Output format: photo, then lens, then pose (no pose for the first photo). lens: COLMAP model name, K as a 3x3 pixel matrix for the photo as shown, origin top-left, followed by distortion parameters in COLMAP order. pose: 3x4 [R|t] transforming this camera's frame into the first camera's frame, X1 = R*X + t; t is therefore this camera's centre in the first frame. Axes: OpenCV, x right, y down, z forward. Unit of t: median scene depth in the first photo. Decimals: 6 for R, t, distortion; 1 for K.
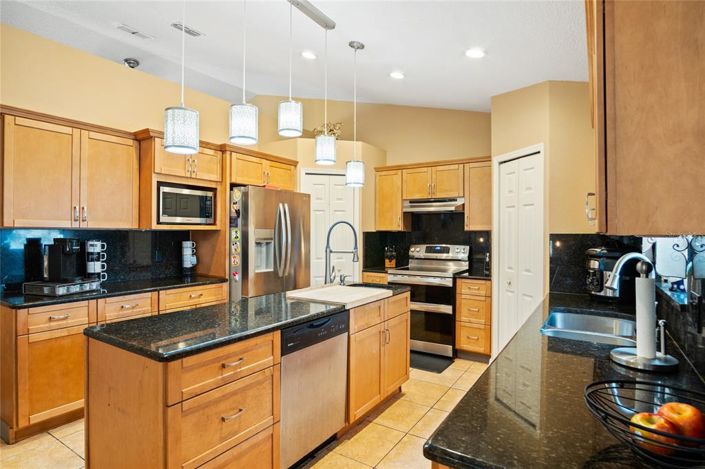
lens RADIAL K [[379.5, 0, 353.0], [0, 379.5, 221.0], [0, 0, 1]] dist [-0.002221, 0.000130]
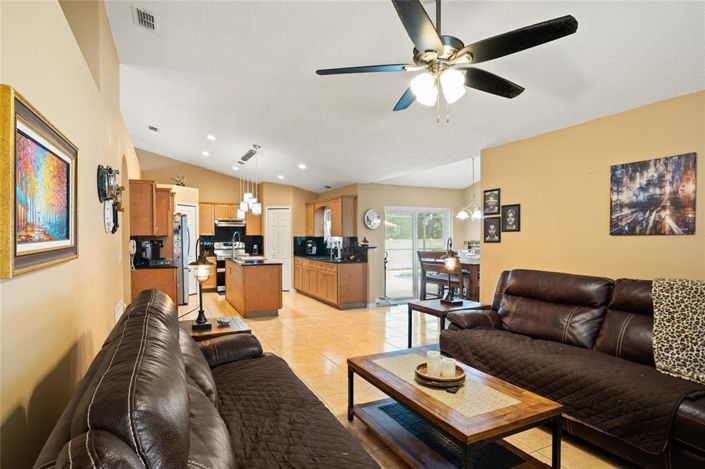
lens RADIAL K [[385.6, 0, 349.6], [0, 385.6, 233.6], [0, 0, 1]] dist [-0.022730, 0.000977]
pose [[0.521441, 0.001447, 0.853286, -1.323718], [-0.023687, 0.999638, 0.012779, -0.028819], [-0.852959, -0.026875, 0.521286, -0.705712]]
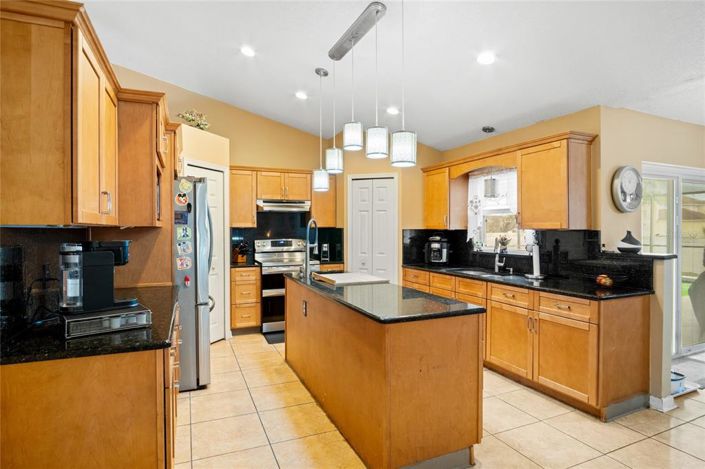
lens RADIAL K [[379.5, 0, 353.0], [0, 379.5, 221.0], [0, 0, 1]] dist [-0.002221, 0.000130]
pose [[0.548416, 0.013028, 0.836104, -0.686745], [-0.022330, 0.999750, -0.000931, 0.002033], [-0.835907, -0.018160, 0.548570, 0.183557]]
